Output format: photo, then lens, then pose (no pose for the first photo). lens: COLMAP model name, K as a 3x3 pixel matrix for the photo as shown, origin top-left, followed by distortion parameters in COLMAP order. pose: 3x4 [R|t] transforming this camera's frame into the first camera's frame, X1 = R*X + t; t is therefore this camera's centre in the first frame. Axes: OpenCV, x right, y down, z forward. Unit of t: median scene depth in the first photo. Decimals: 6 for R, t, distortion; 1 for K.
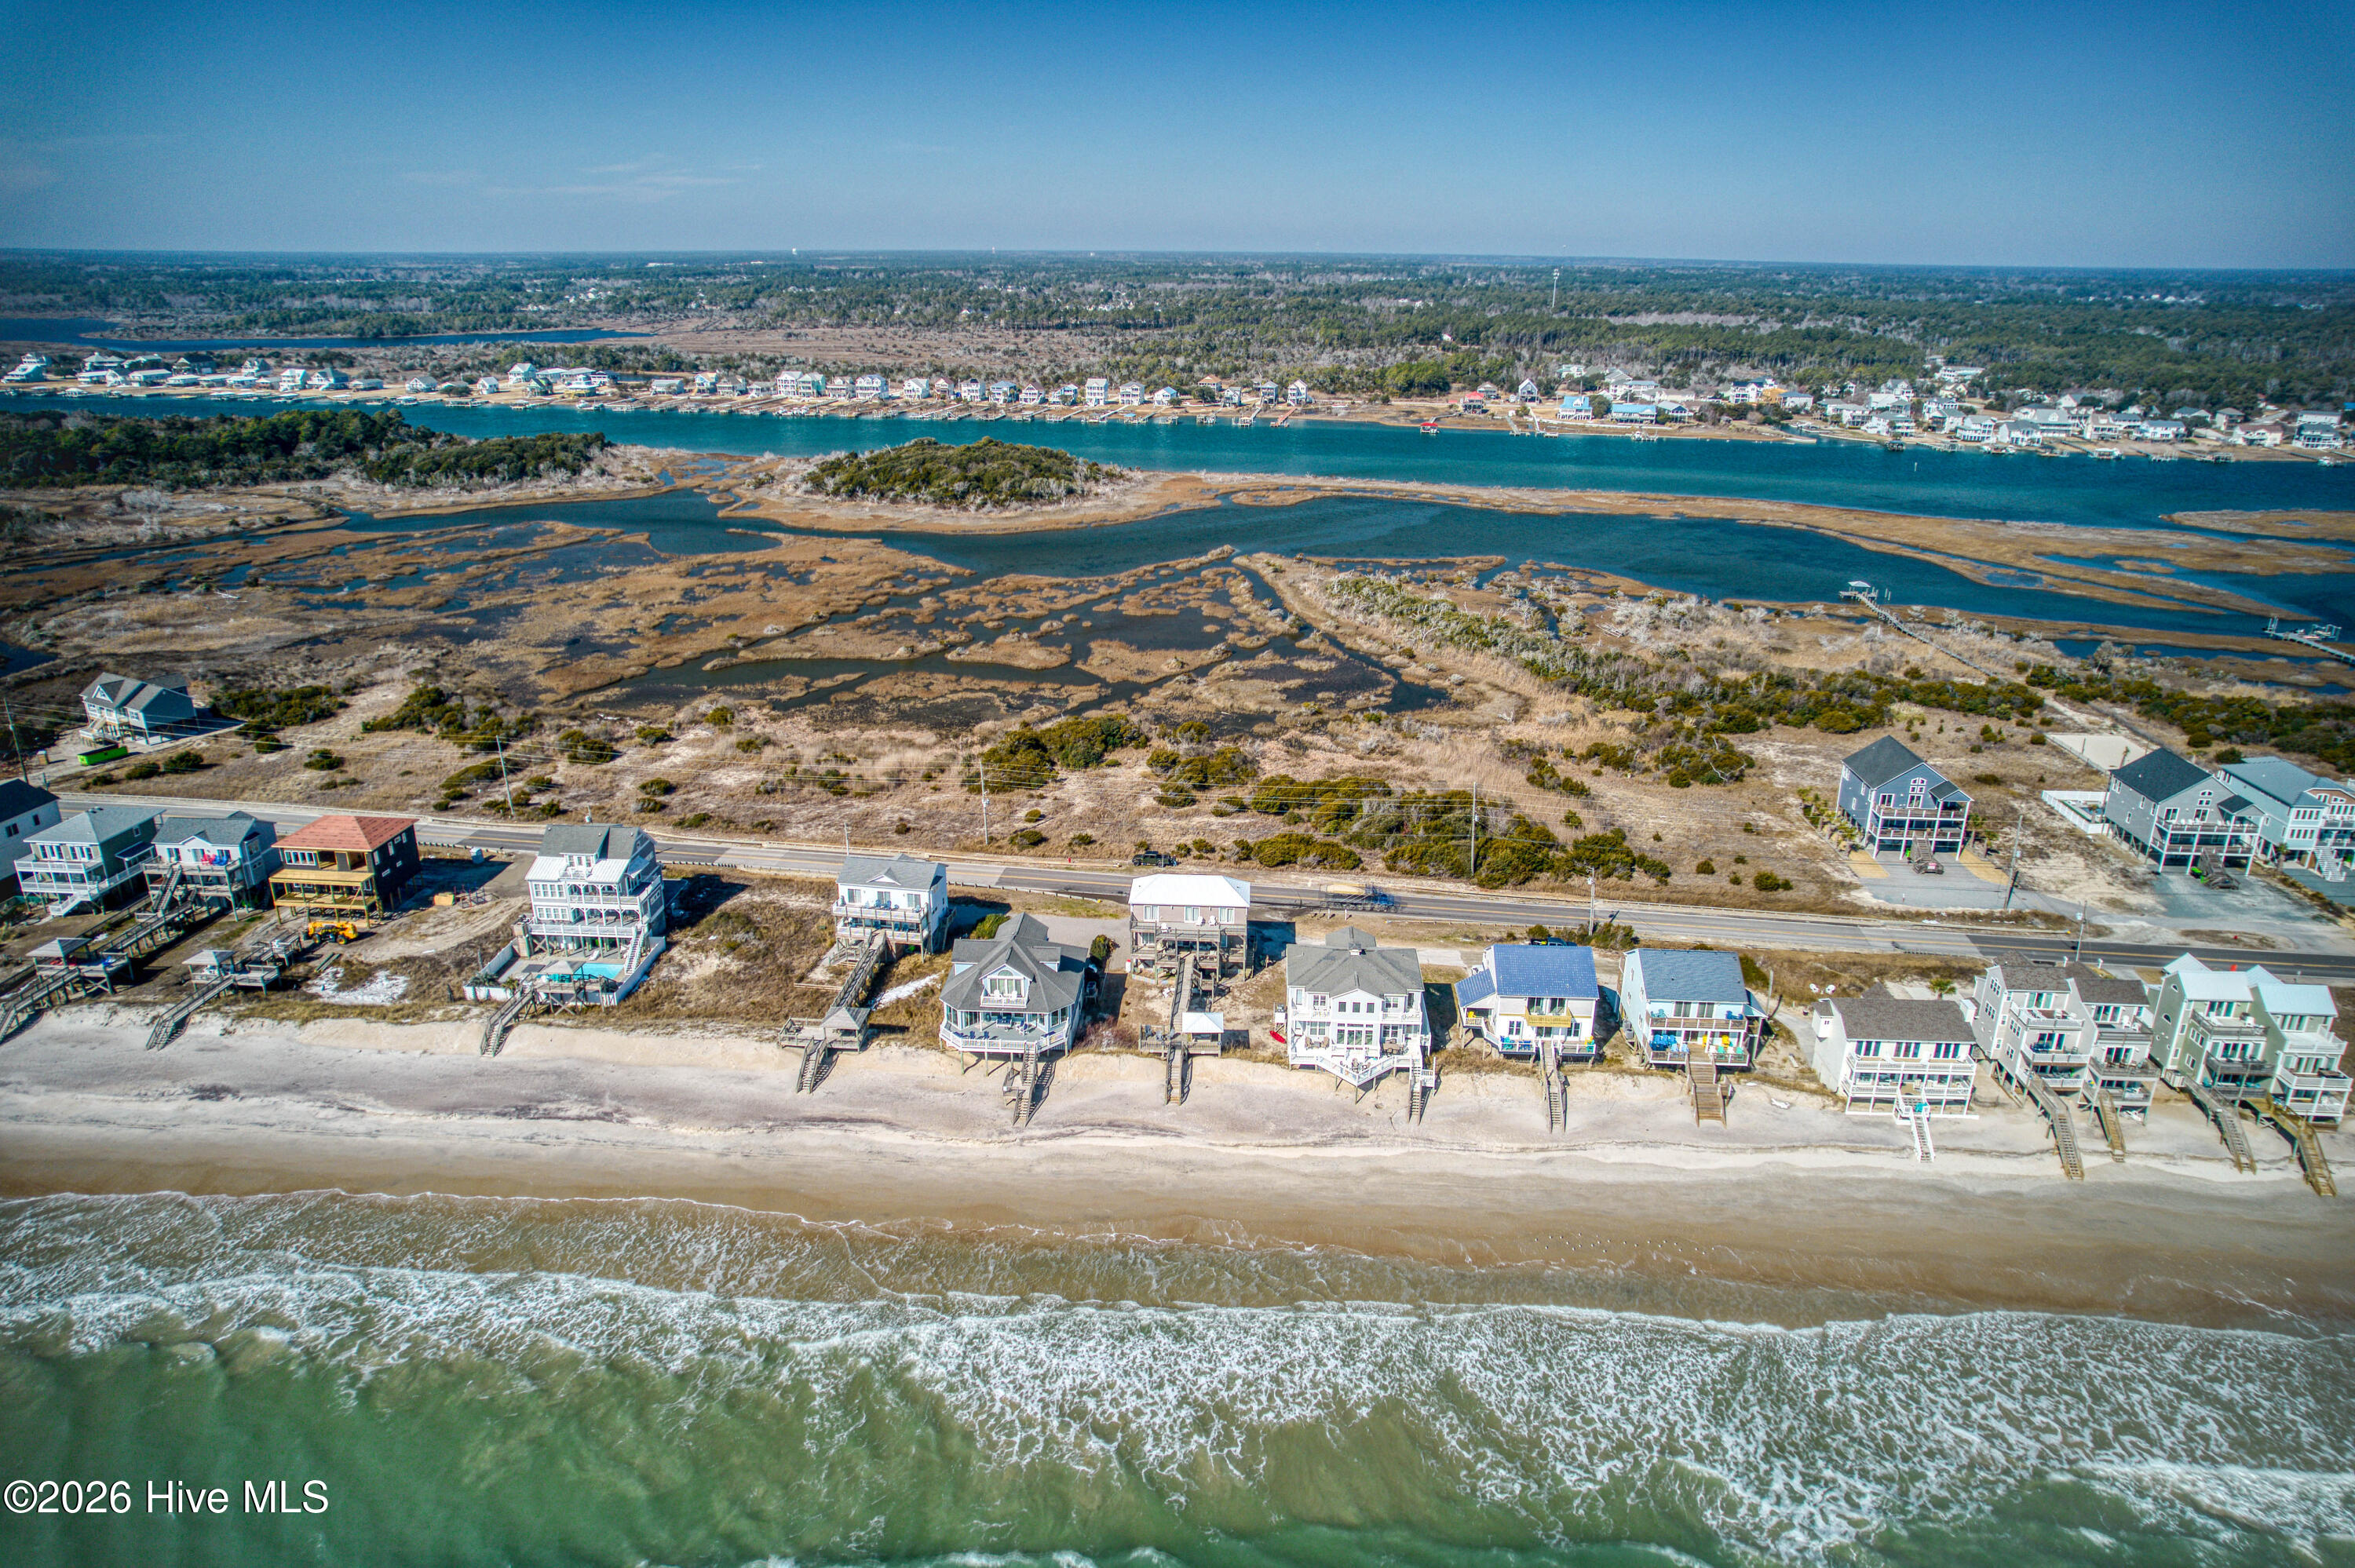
lens RADIAL K [[1509.6, 0, 1177.5], [0, 1509.6, 784.0], [0, 0, 1]] dist [-0.070219, 0.066126]
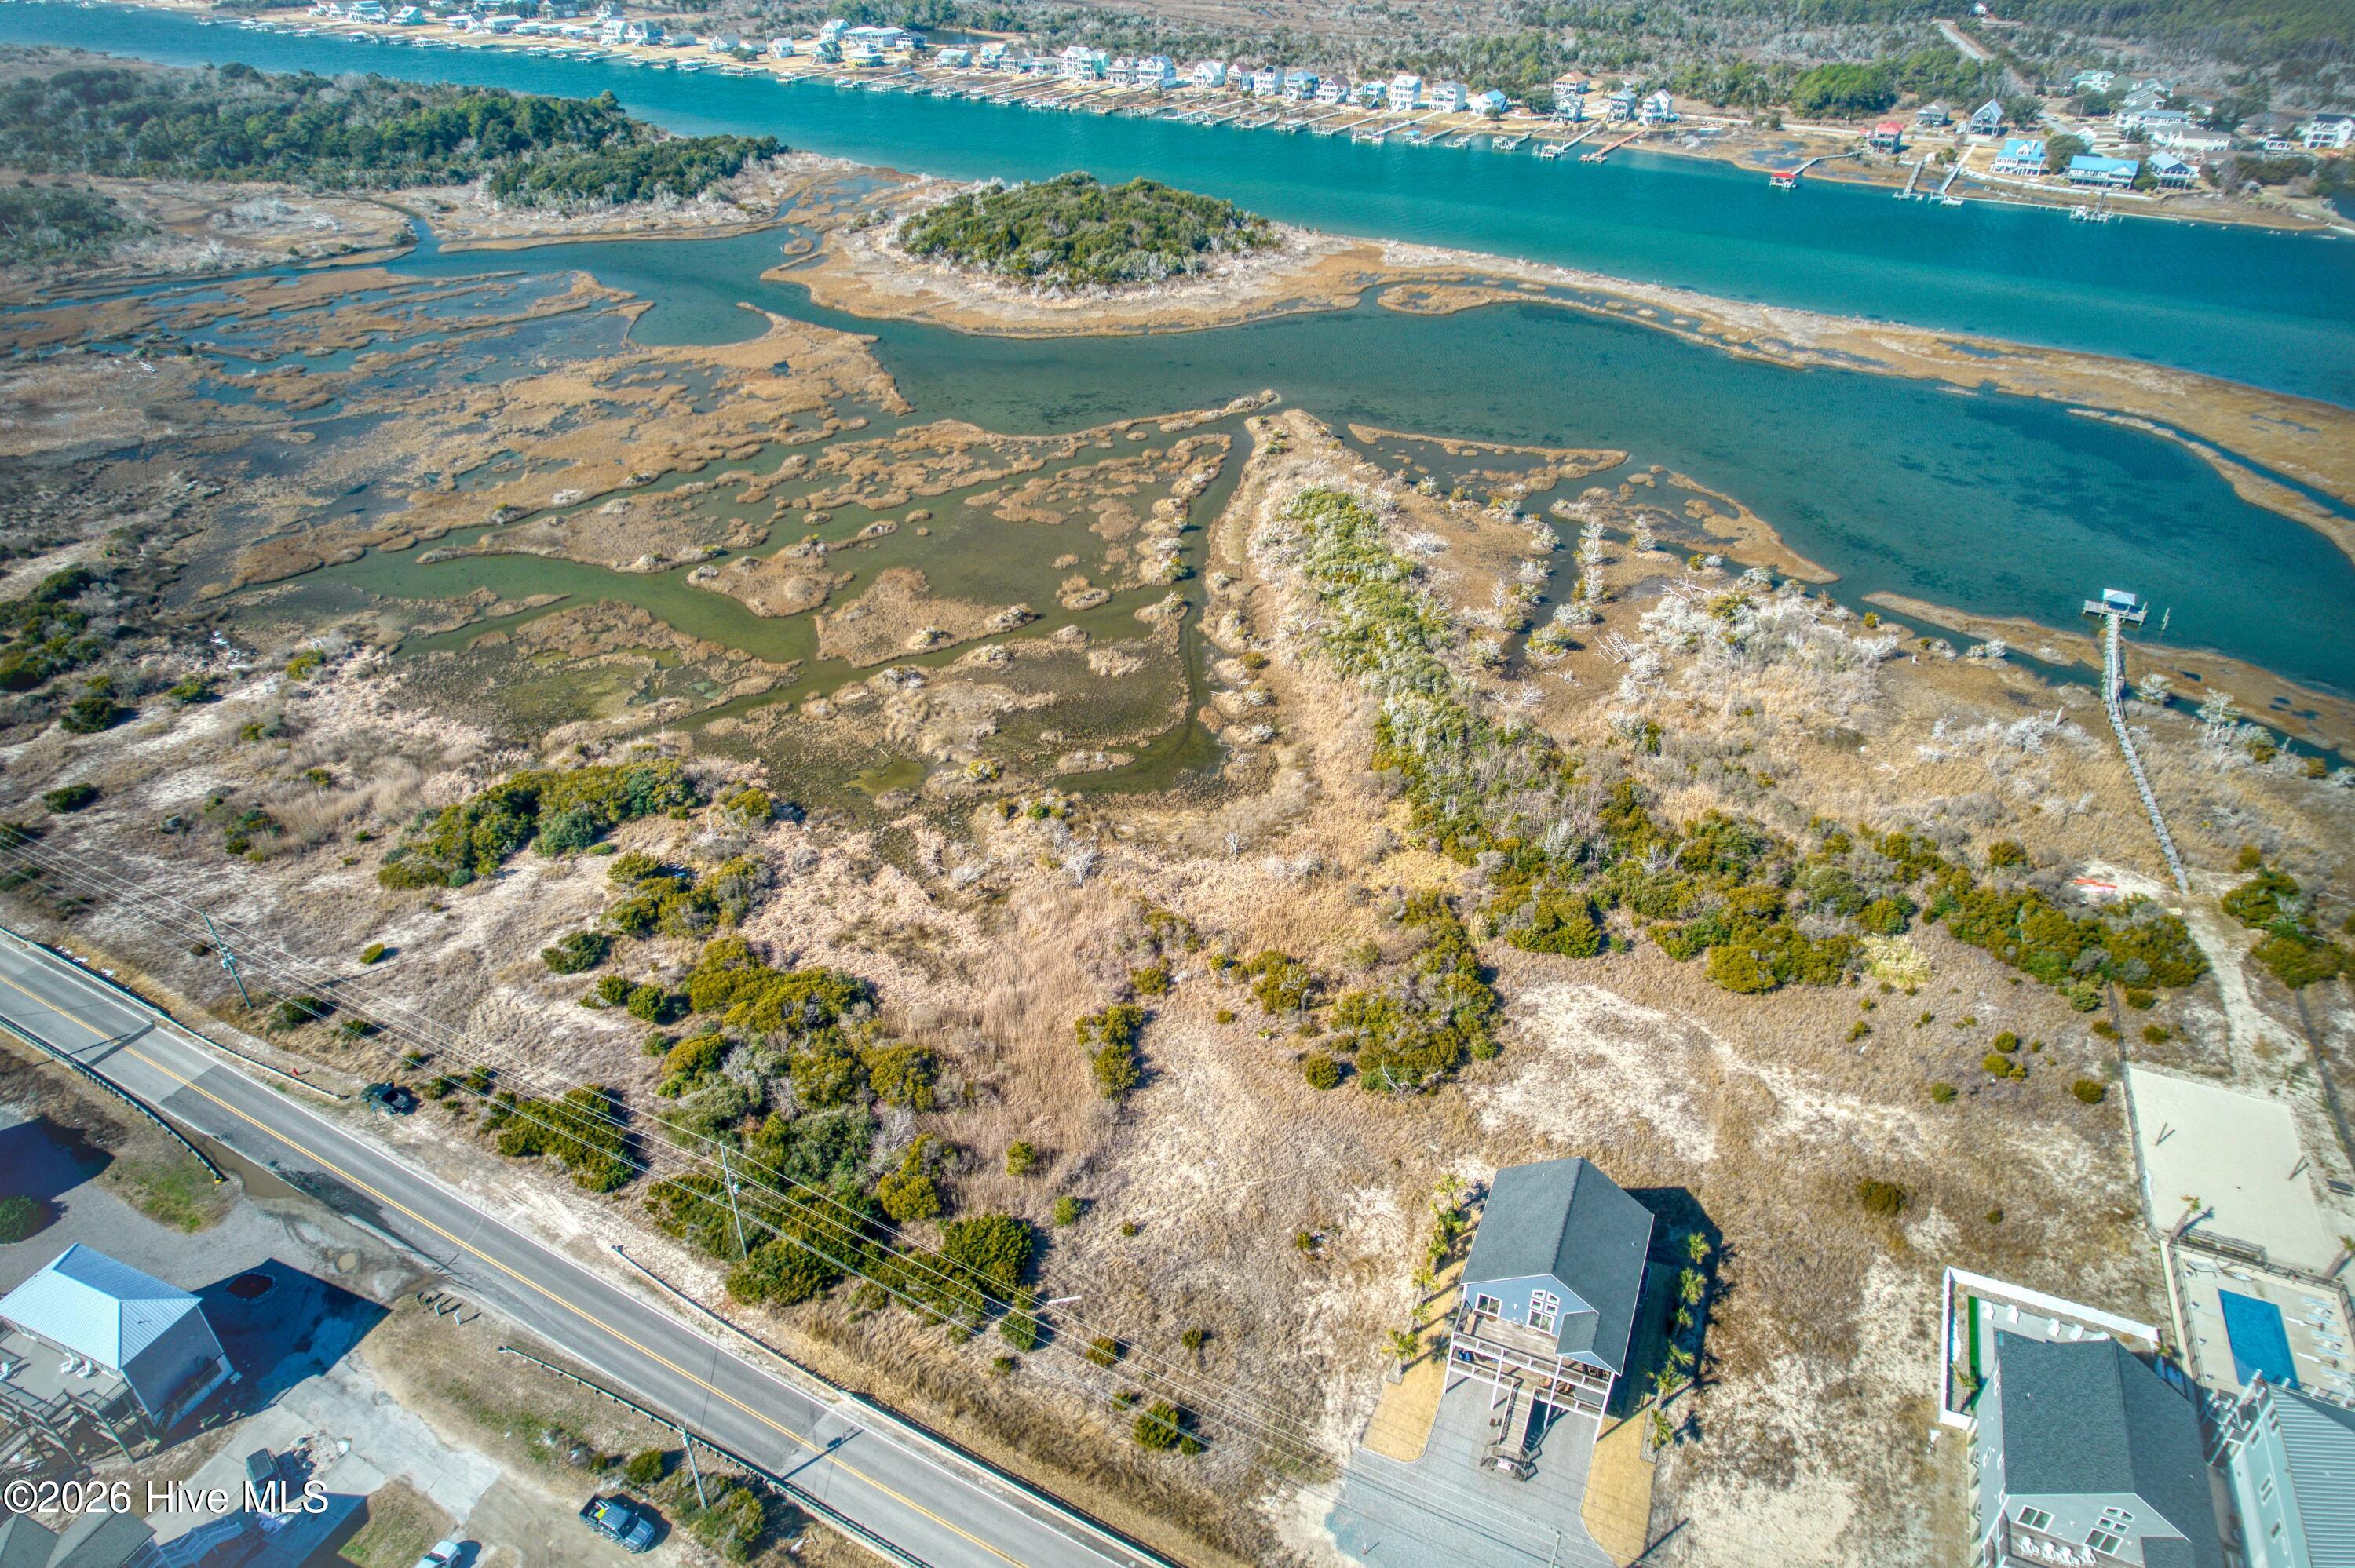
lens RADIAL K [[1522.4, 0, 1181.1], [0, 1522.4, 771.5], [0, 0, 1]] dist [-0.087751, 0.087191]
pose [[0.942383, 0.175492, -0.284810, 0.234364], [-0.110816, 0.967051, 0.229200, -0.137994], [0.315648, -0.184432, 0.930780, 0.234205]]
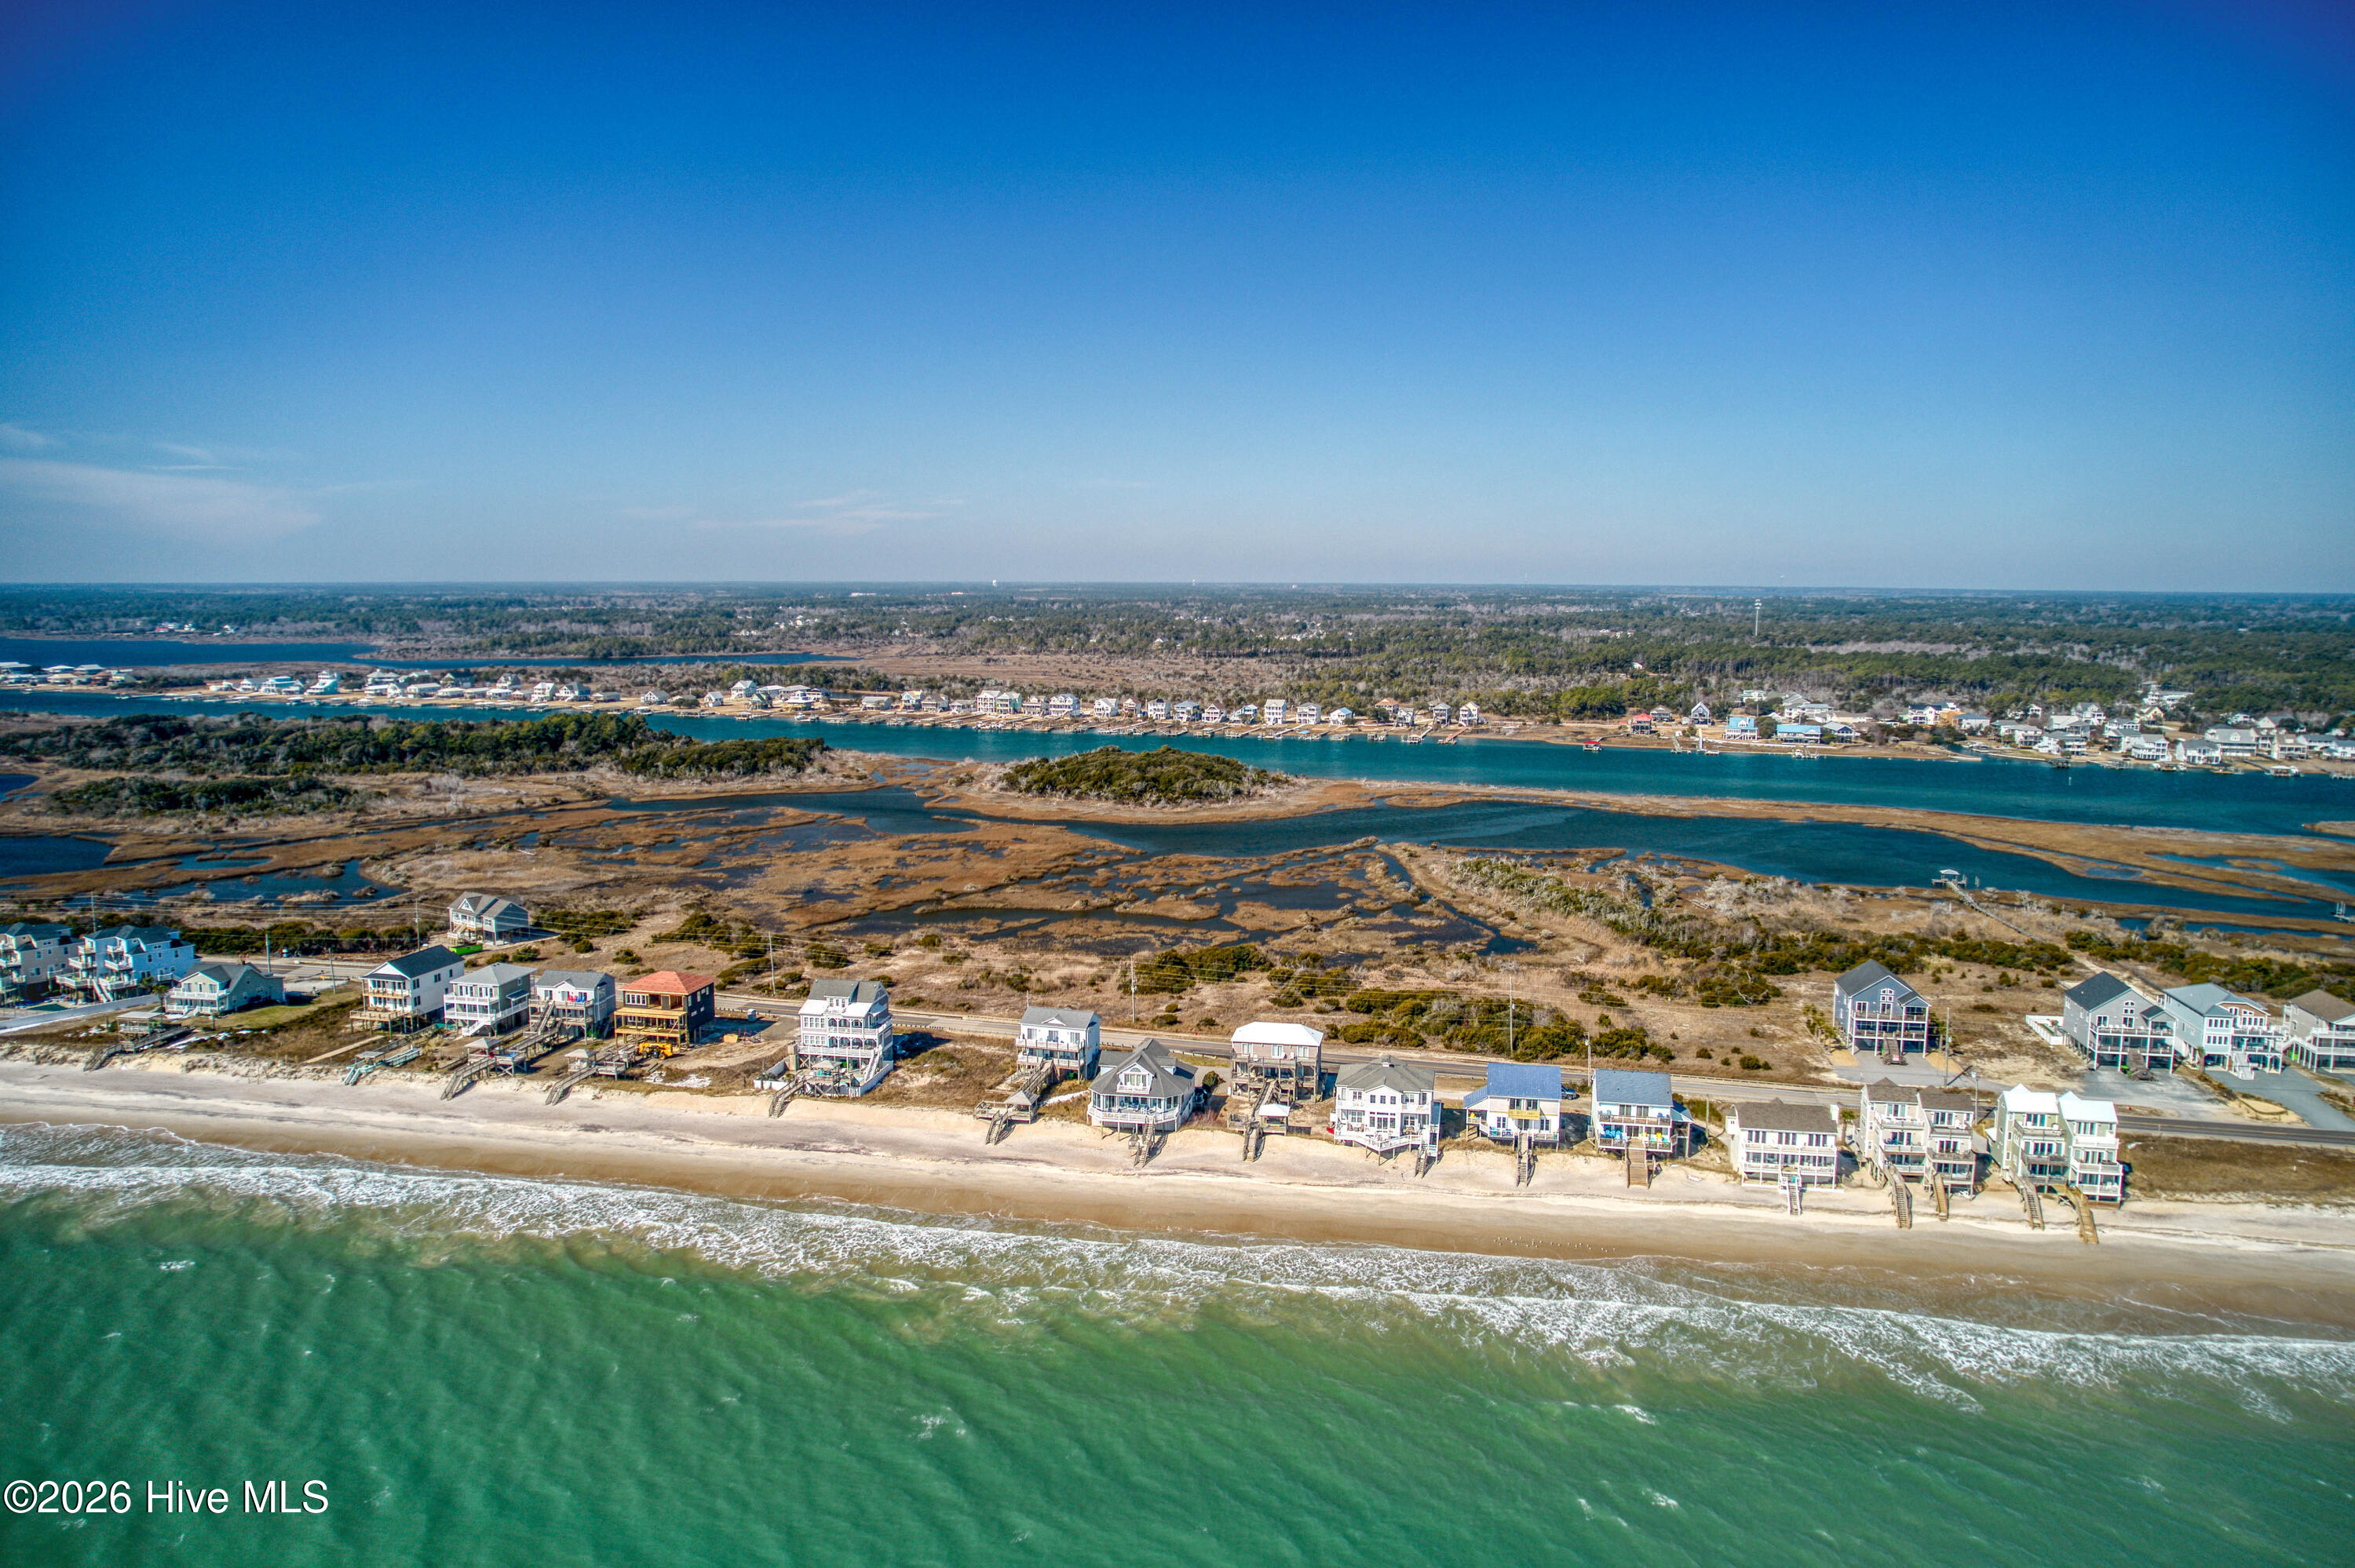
lens RADIAL K [[1641.5, 0, 1179.4], [0, 1641.5, 734.6], [0, 0, 1]] dist [-0.043550, 0.001175]
pose [[0.992230, 0.009216, -0.124075, 0.040049], [-0.039606, 0.968770, -0.244777, 0.068410], [0.117944, 0.247789, 0.961608, -0.193096]]
